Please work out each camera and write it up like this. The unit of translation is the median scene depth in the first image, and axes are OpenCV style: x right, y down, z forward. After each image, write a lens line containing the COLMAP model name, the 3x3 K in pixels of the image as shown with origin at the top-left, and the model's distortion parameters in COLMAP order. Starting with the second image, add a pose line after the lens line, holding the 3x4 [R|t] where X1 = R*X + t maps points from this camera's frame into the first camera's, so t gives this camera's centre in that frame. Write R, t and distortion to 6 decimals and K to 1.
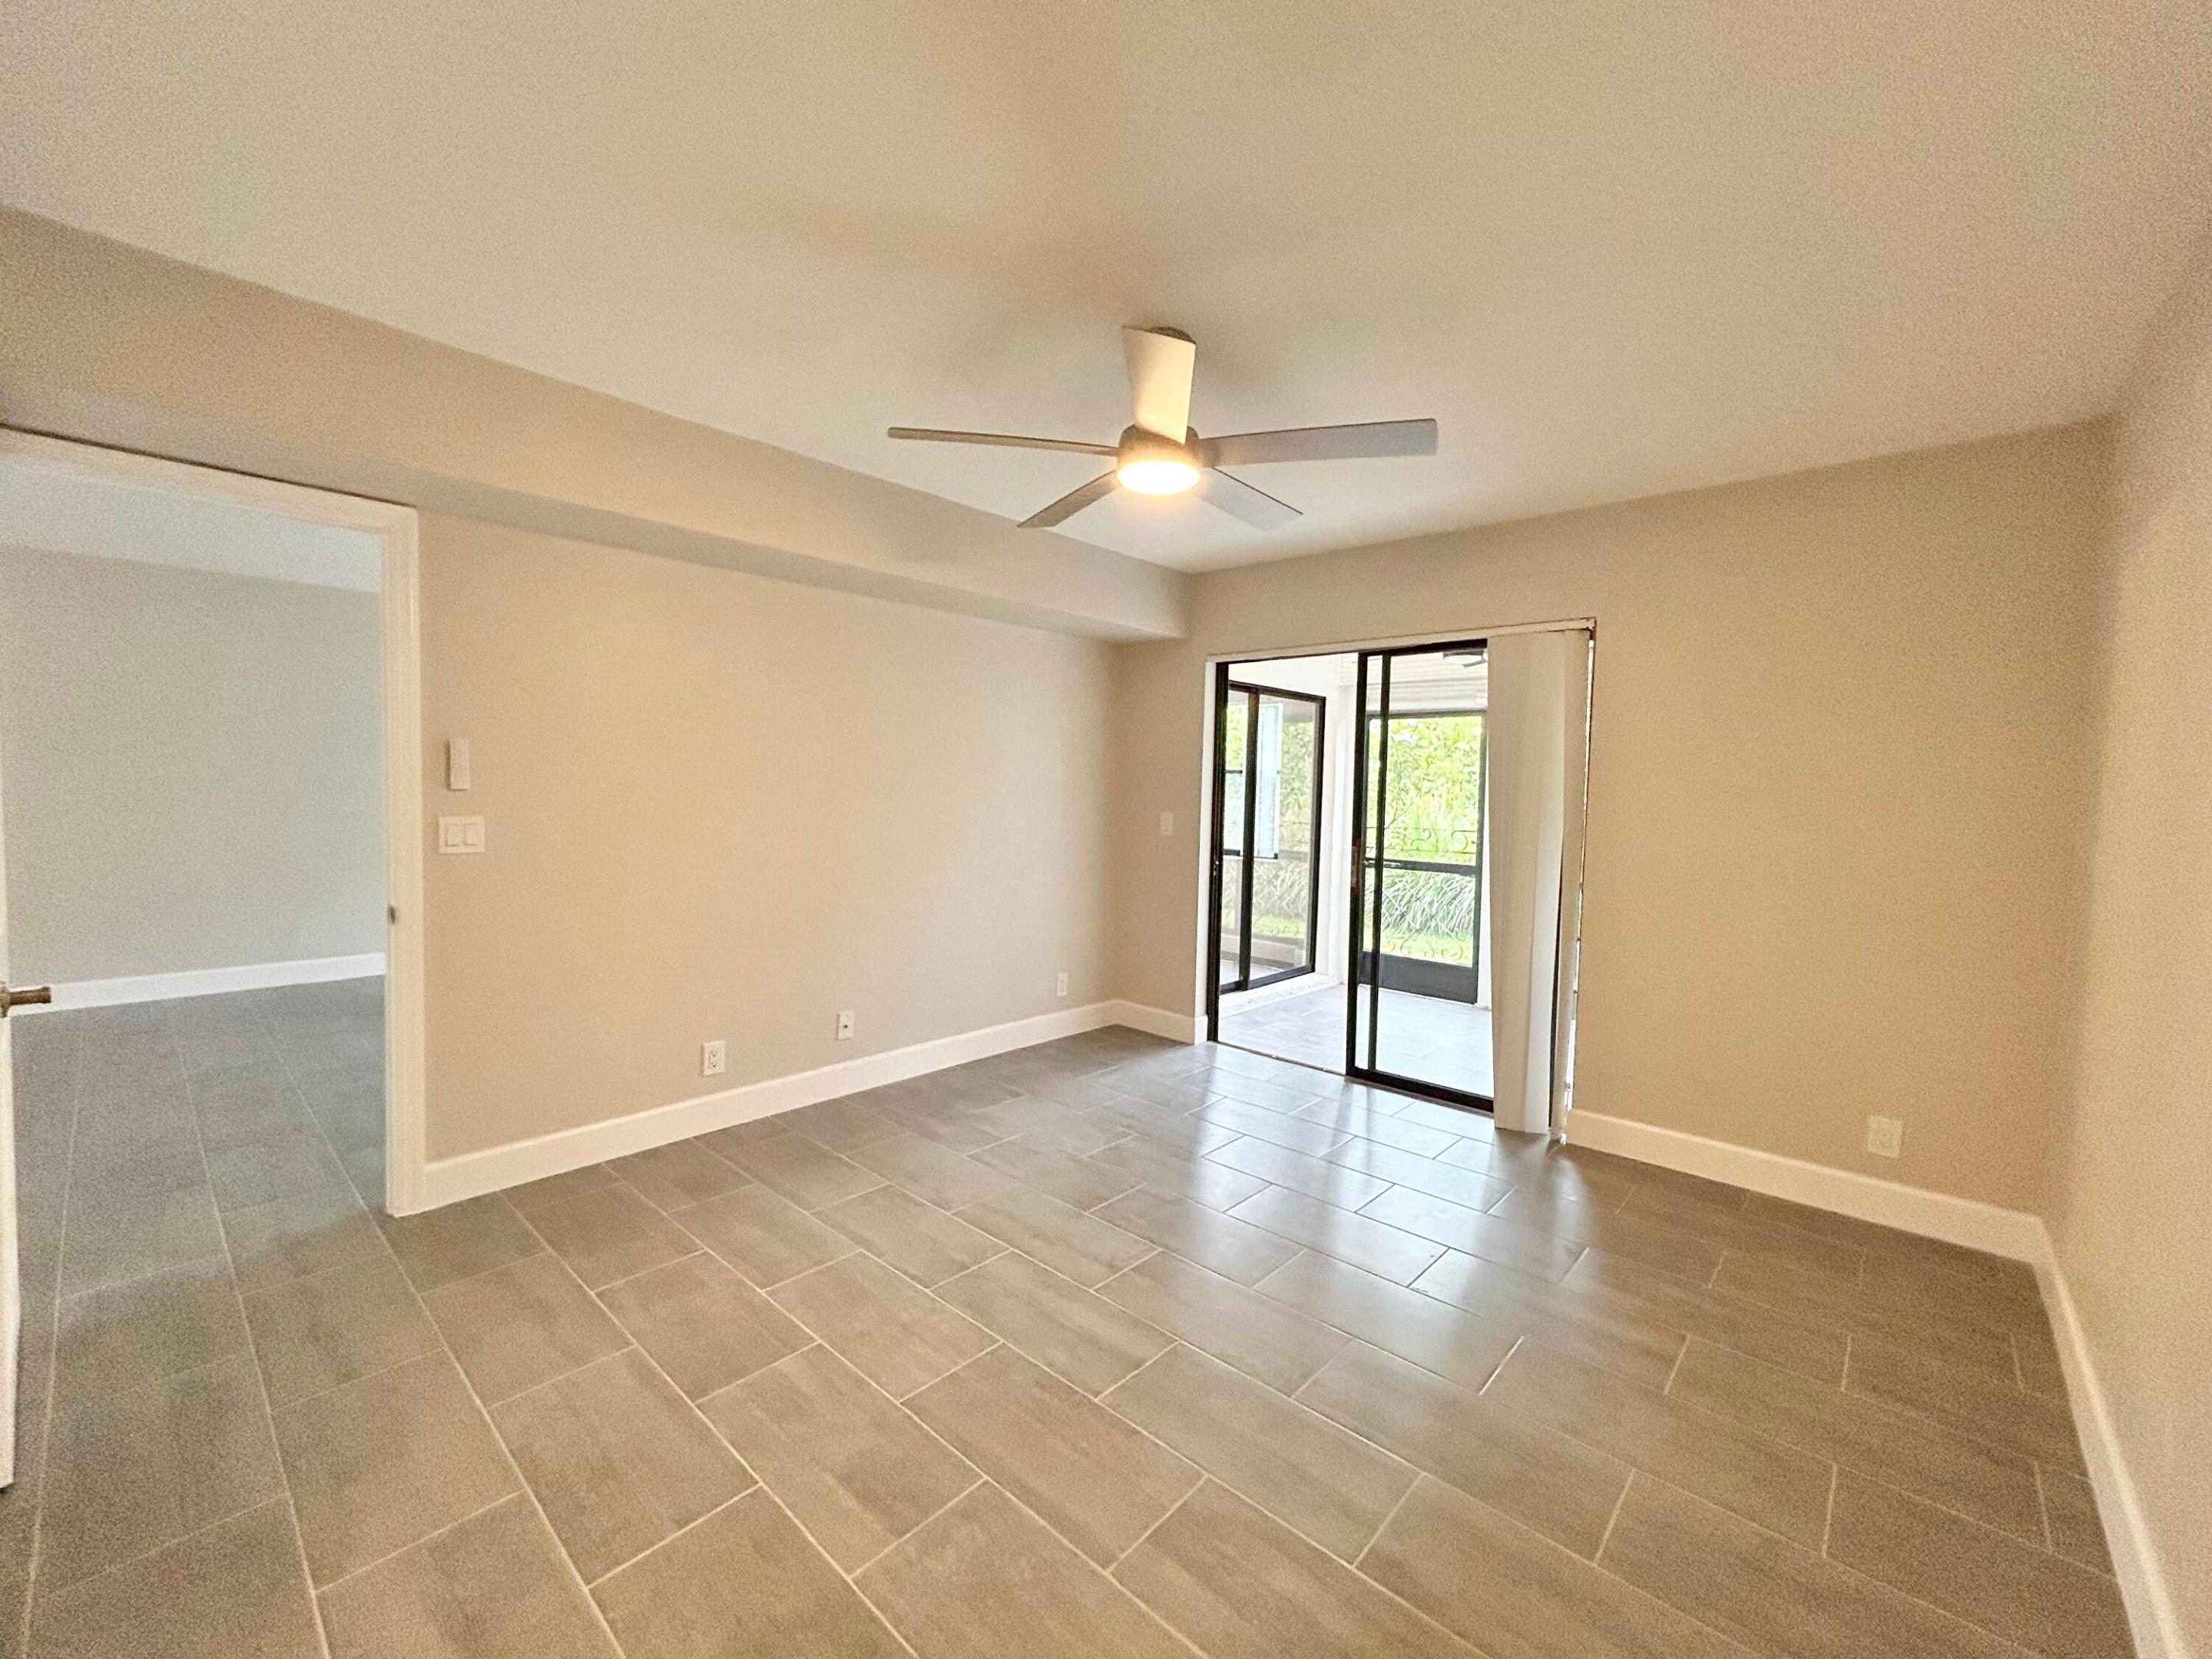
lens RADIAL K [[901.2, 0, 1106.3], [0, 901.2, 816.7], [0, 0, 1]] dist [-0.000961, 0.002218]
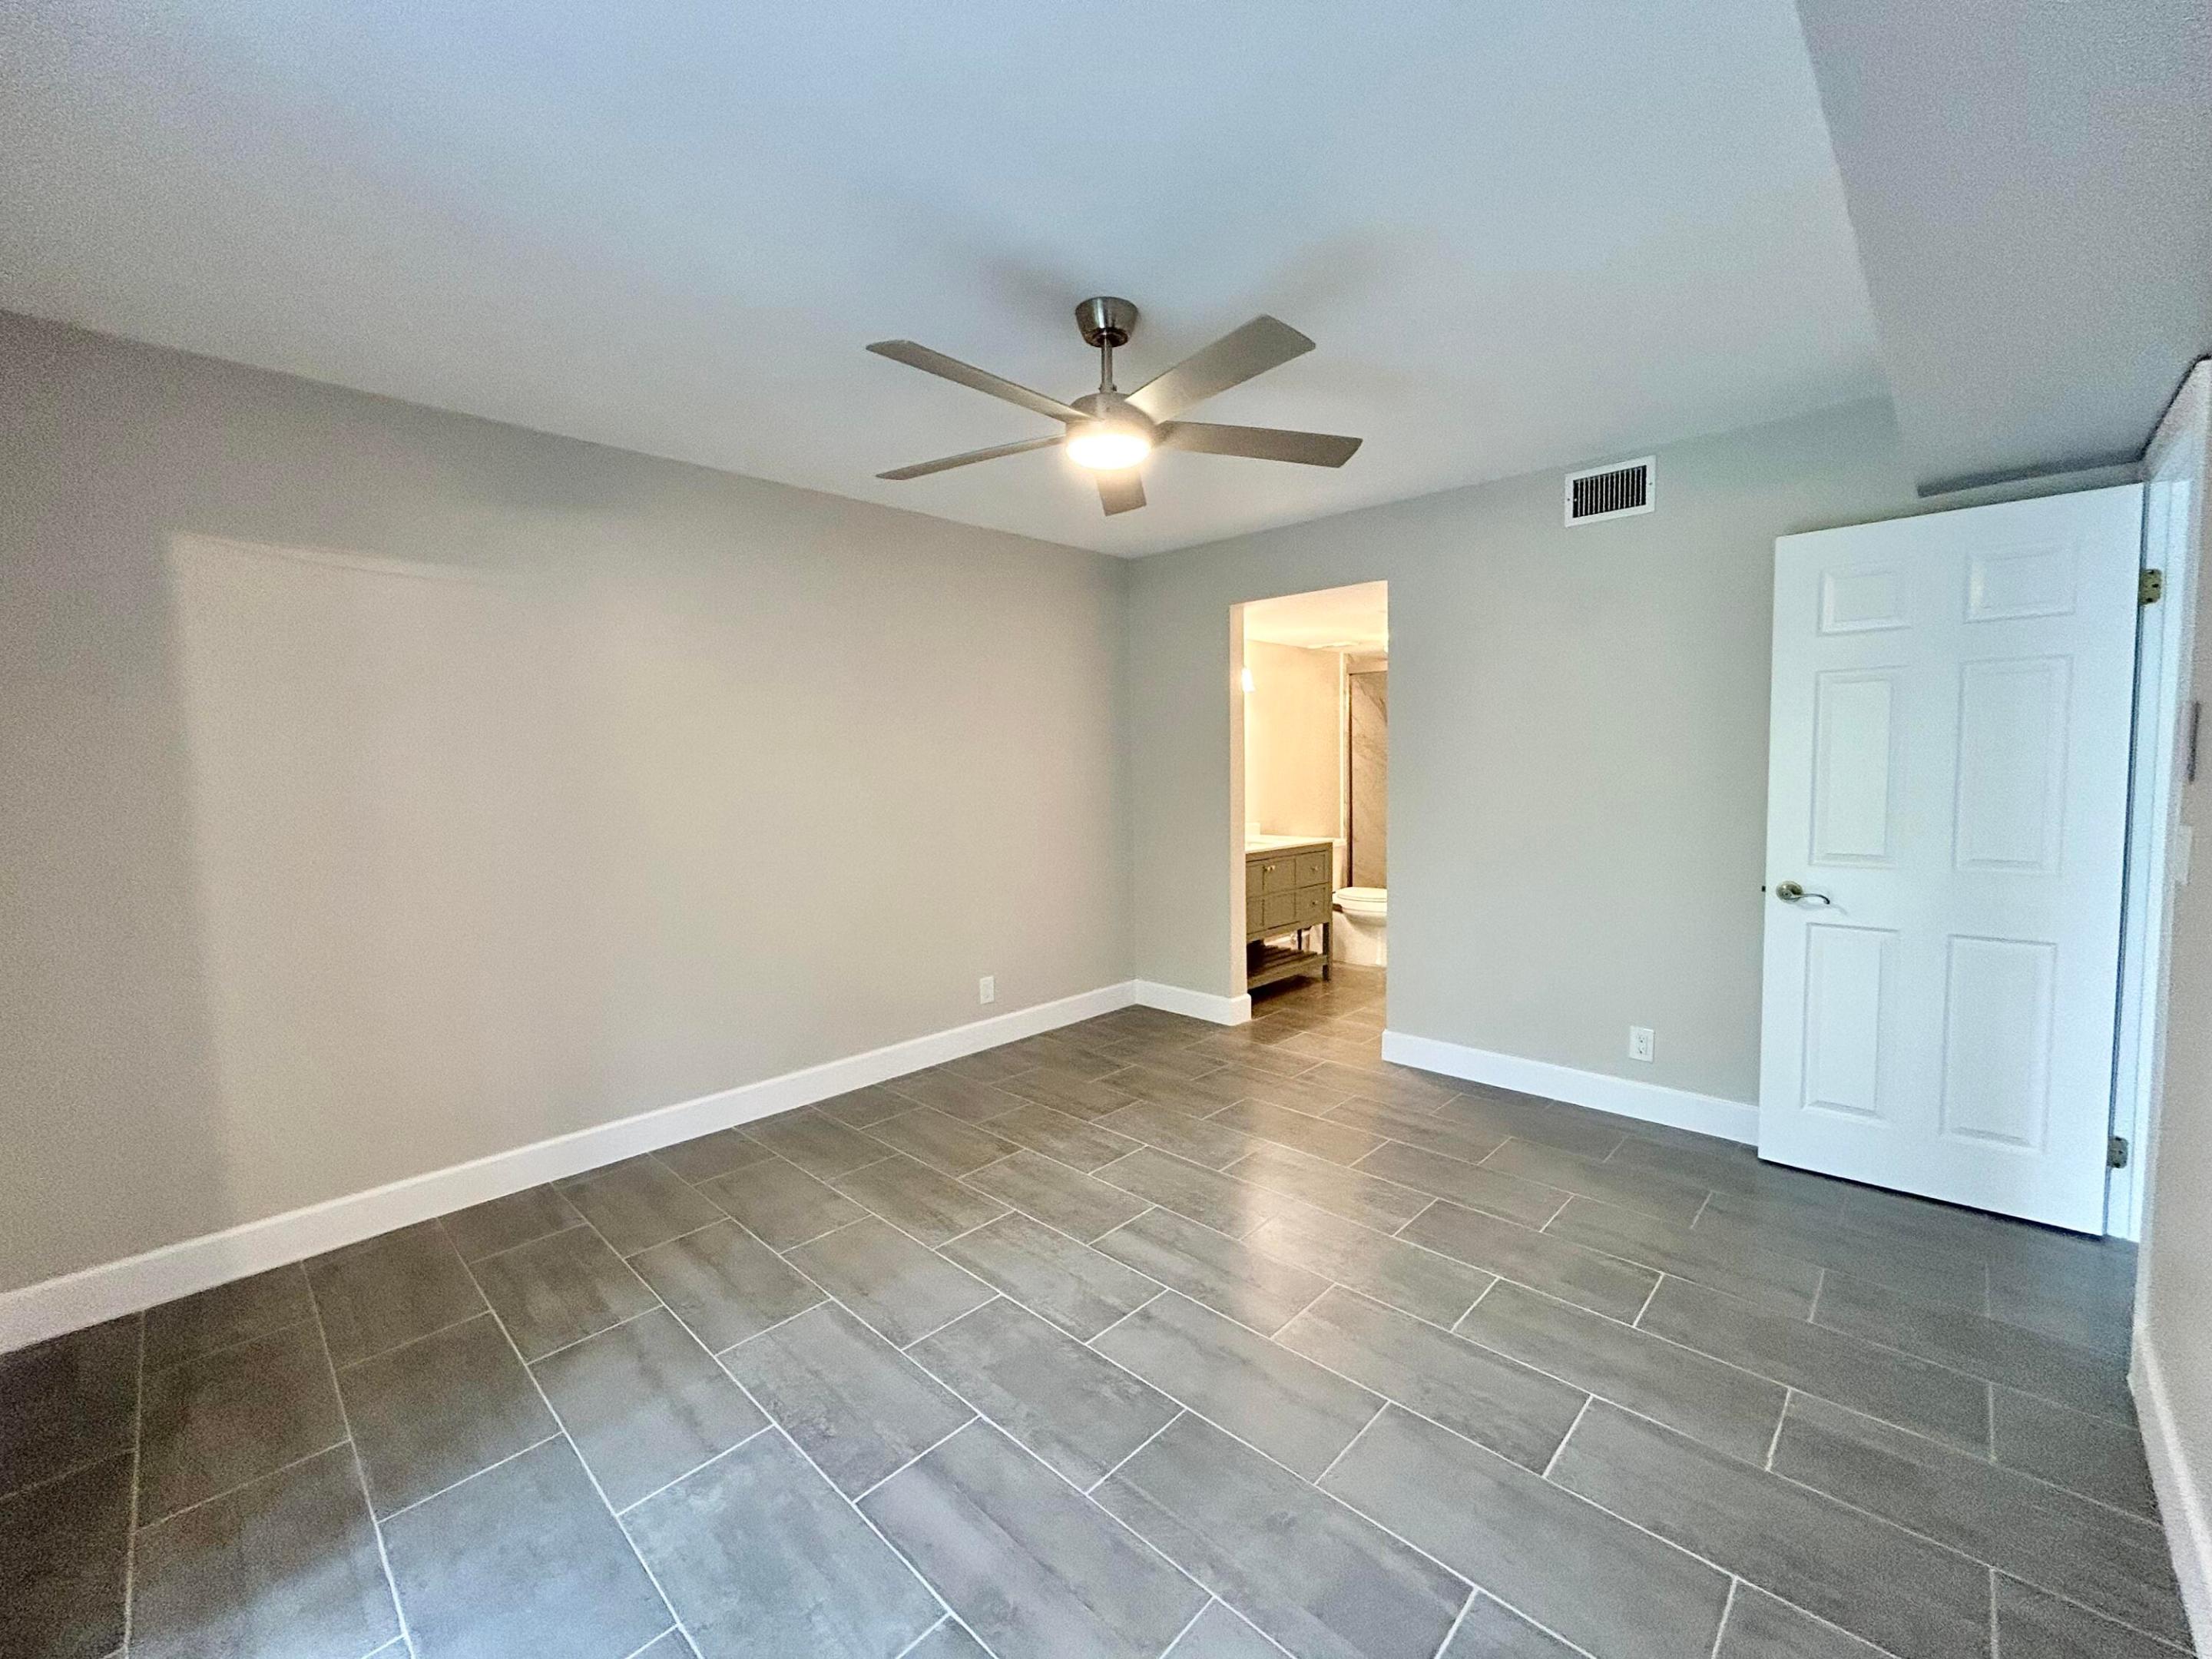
lens RADIAL K [[901.2, 0, 1109.1], [0, 901.2, 827.1], [0, 0, 1]] dist [-0.000961, 0.002218]
pose [[-0.999539, -0.010859, 0.028360, 0.022173], [-0.007537, 0.993368, 0.114728, -0.071272], [-0.029417, 0.114462, -0.992992, 1.774556]]
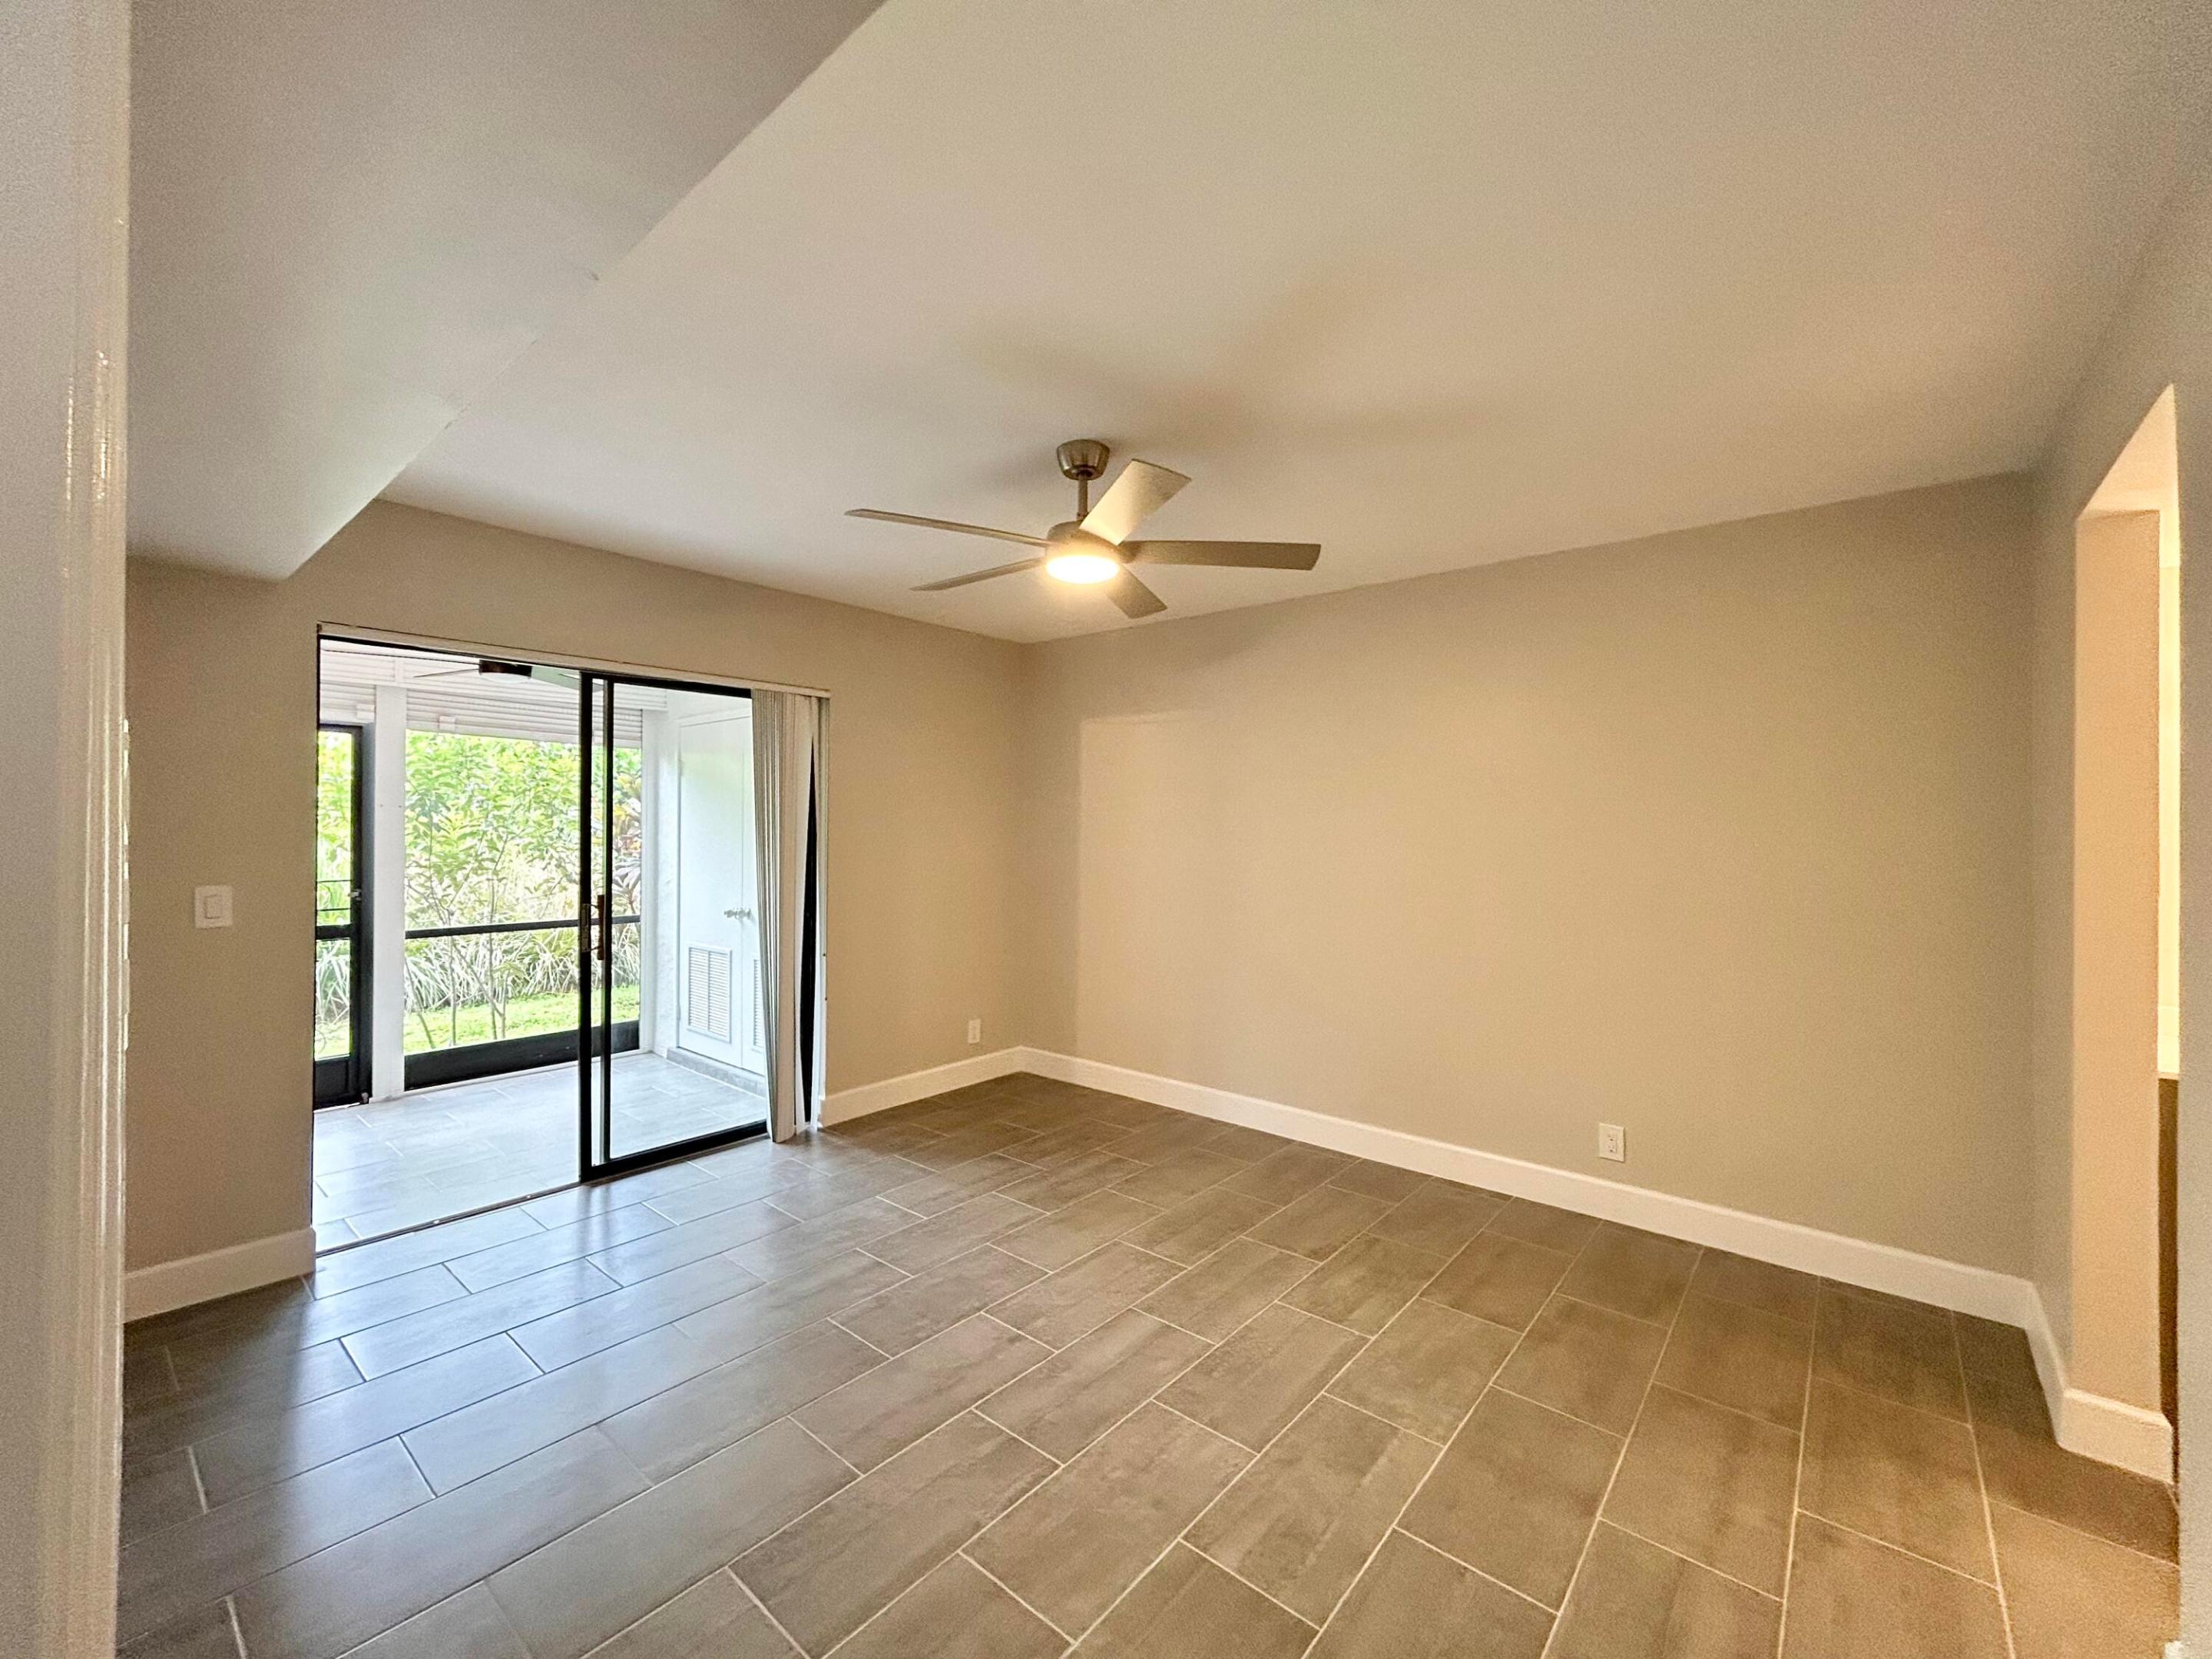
lens RADIAL K [[901.2, 0, 1106.0], [0, 901.2, 827.4], [0, 0, 1]] dist [-0.000961, 0.002218]
pose [[-0.033602, -0.024015, 0.999147, -0.932251], [0.030300, 0.999227, 0.025036, -0.071715], [-0.998976, 0.031115, -0.032849, 0.895277]]
